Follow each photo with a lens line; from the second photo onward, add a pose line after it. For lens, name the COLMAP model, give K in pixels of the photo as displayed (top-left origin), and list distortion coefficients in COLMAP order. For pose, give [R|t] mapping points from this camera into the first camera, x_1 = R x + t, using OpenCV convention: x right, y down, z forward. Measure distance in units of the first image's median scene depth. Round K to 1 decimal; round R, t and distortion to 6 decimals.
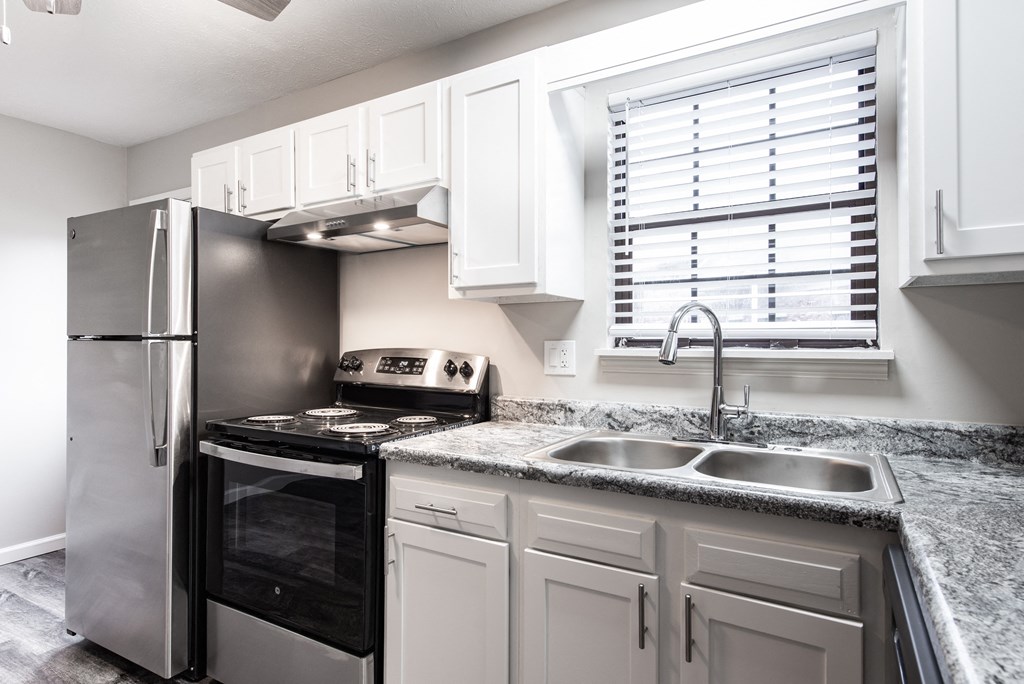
lens RADIAL K [[564.5, 0, 509.0], [0, 564.5, 338.3], [0, 0, 1]] dist [0.011832, -0.003887]
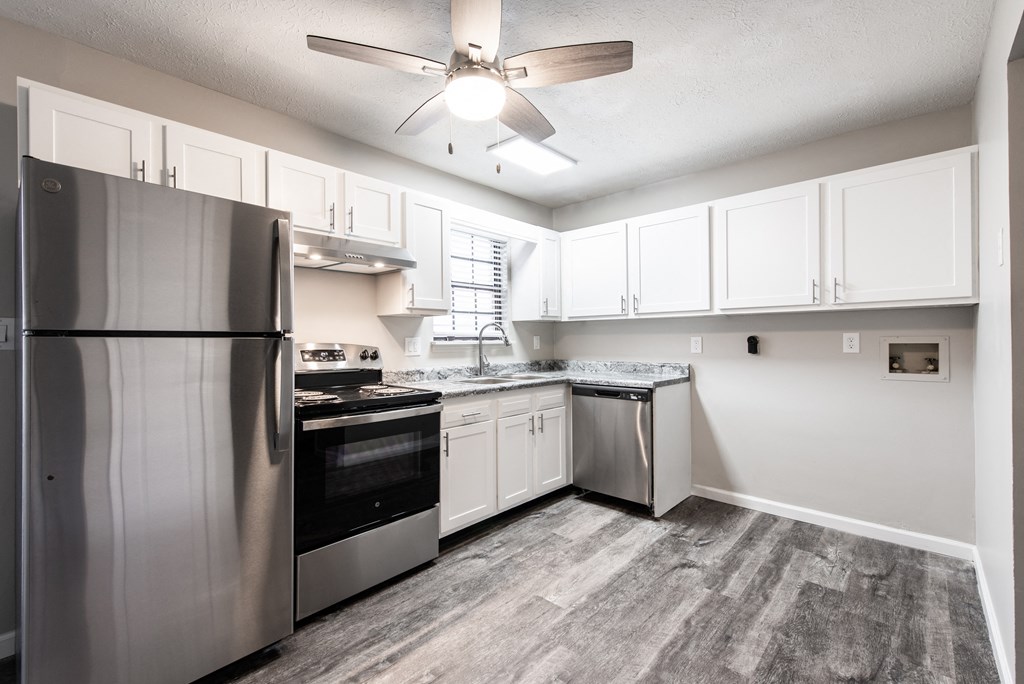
lens RADIAL K [[439.8, 0, 510.4], [0, 439.8, 341.2], [0, 0, 1]] dist [0.002694, -0.000906]
pose [[0.209331, -0.005675, 0.977828, -1.558138], [0.000159, 0.999983, 0.005770, 0.008665], [-0.977845, -0.001053, 0.209328, 0.440925]]
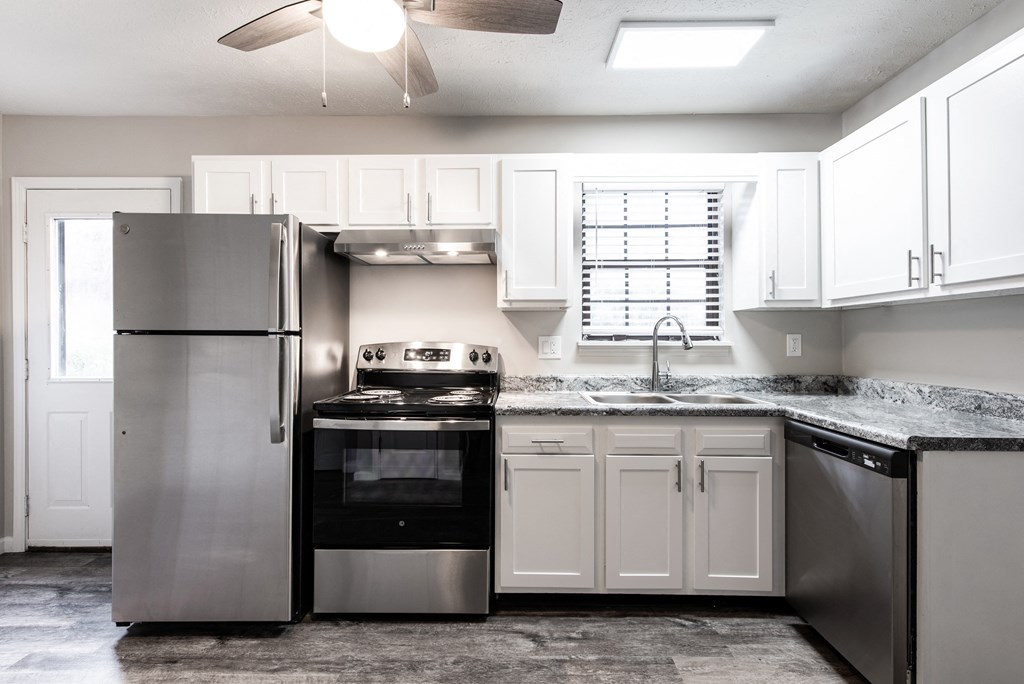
lens RADIAL K [[497.1, 0, 511.7], [0, 497.1, 341.3], [0, 0, 1]] dist [0.009526, -0.000043]
pose [[0.865055, -0.001797, 0.501674, -0.818310], [-0.004081, 0.999935, 0.010619, 0.004204], [-0.501661, -0.011233, 0.864992, -0.144692]]
